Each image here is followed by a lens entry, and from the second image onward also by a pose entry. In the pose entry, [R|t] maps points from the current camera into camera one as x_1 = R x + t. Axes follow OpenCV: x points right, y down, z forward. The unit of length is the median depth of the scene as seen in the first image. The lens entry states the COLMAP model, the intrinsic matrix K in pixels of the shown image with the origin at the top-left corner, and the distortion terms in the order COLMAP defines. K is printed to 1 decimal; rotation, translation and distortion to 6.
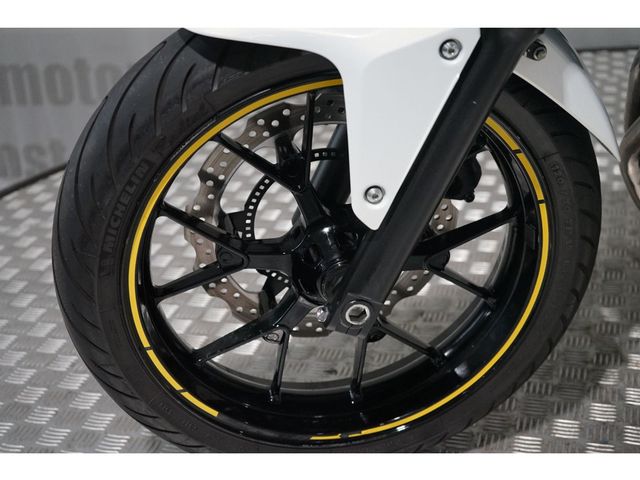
lens RADIAL K [[959.9, 0, 320.0], [0, 959.9, 240.0], [0, 0, 1]] dist [-0.075705, 0.078582]
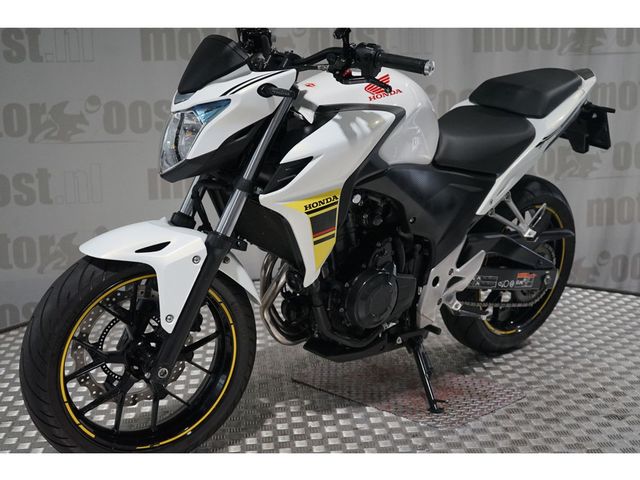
lens RADIAL K [[959.9, 0, 320.0], [0, 959.9, 240.0], [0, 0, 1]] dist [-0.075705, 0.078582]
pose [[0.926047, -0.030716, 0.376157, -0.434000], [0.131307, 0.960637, -0.244817, 0.353828], [-0.353831, 0.276104, 0.893628, -1.207156]]
